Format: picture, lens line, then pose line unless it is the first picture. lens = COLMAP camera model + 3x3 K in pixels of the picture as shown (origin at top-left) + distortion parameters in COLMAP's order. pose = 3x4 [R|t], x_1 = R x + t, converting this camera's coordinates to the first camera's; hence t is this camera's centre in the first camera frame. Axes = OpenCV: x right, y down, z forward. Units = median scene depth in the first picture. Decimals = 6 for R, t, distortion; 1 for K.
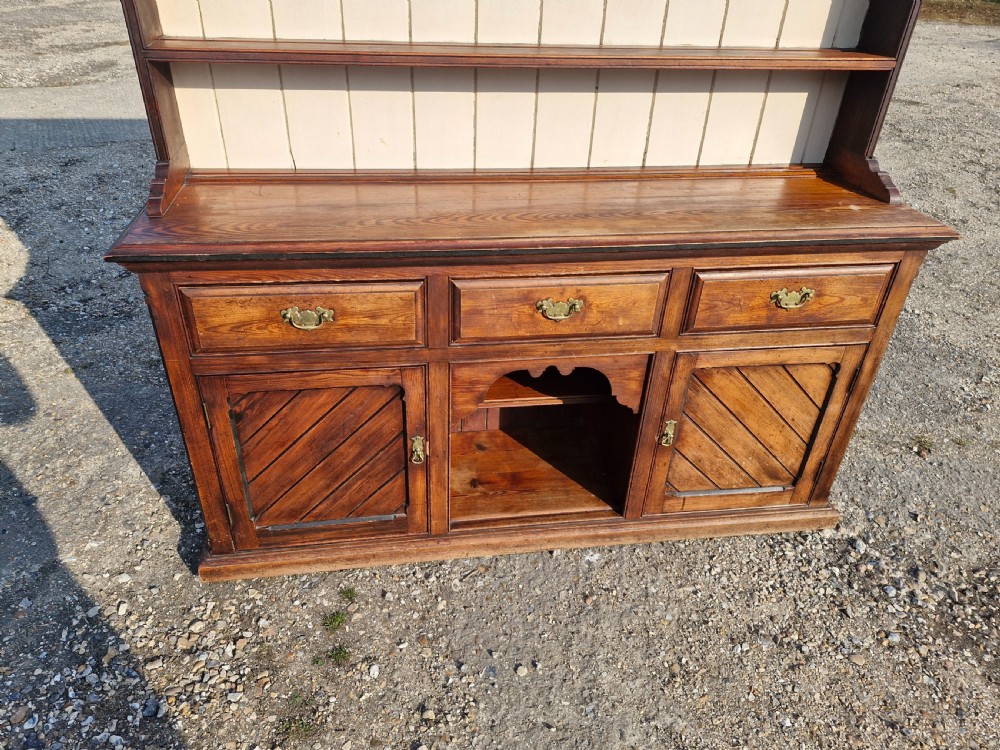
lens RADIAL K [[685.4, 0, 489.5], [0, 685.4, 374.7], [0, 0, 1]] dist [0.120694, -0.164692]
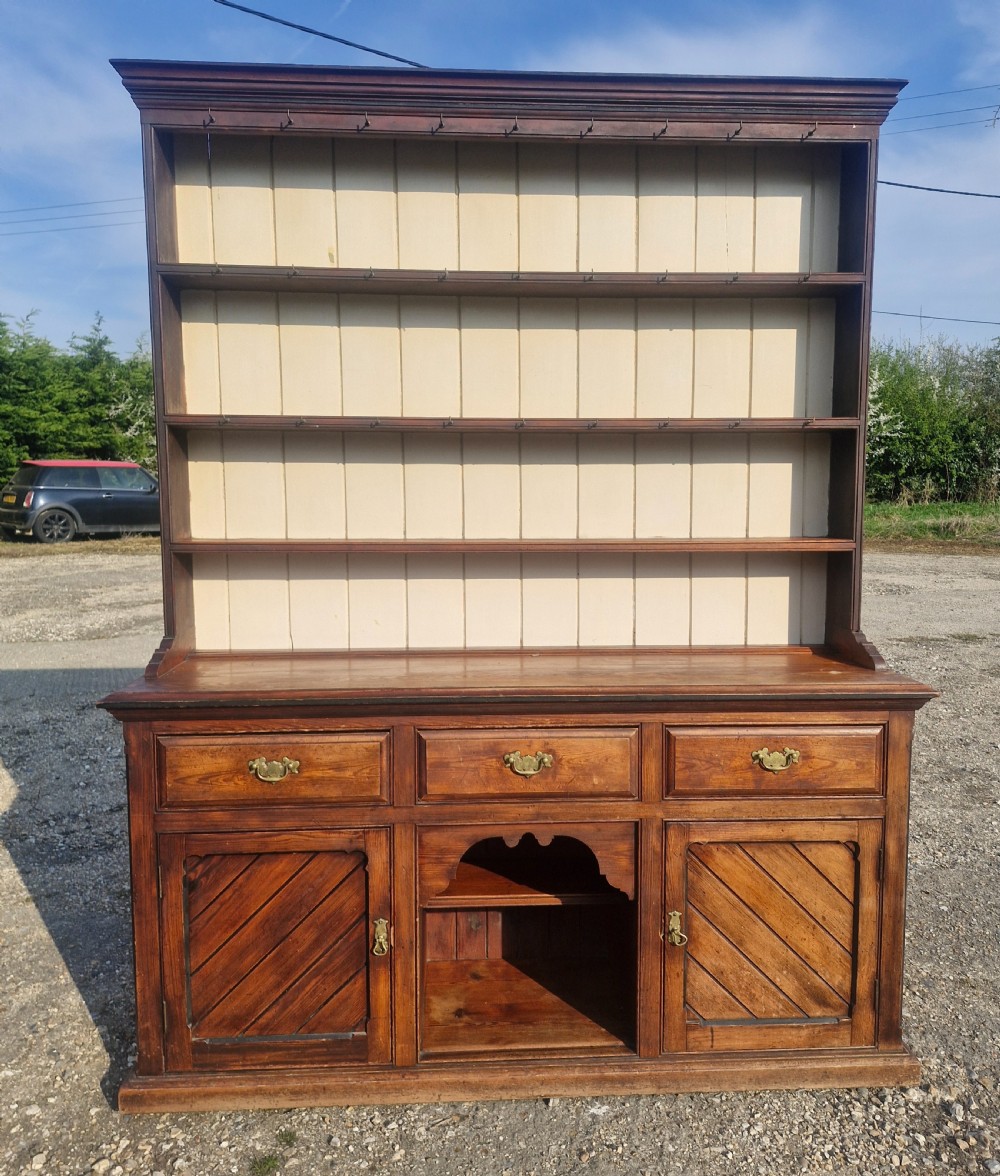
lens RADIAL K [[917.9, 0, 516.8], [0, 917.9, 581.0], [0, 0, 1]] dist [0.082247, -0.089635]
pose [[0.995484, -0.025258, -0.091509, 0.180127], [-0.019026, 0.891311, -0.452993, 0.225805], [0.093005, 0.452688, 0.886805, -0.237629]]
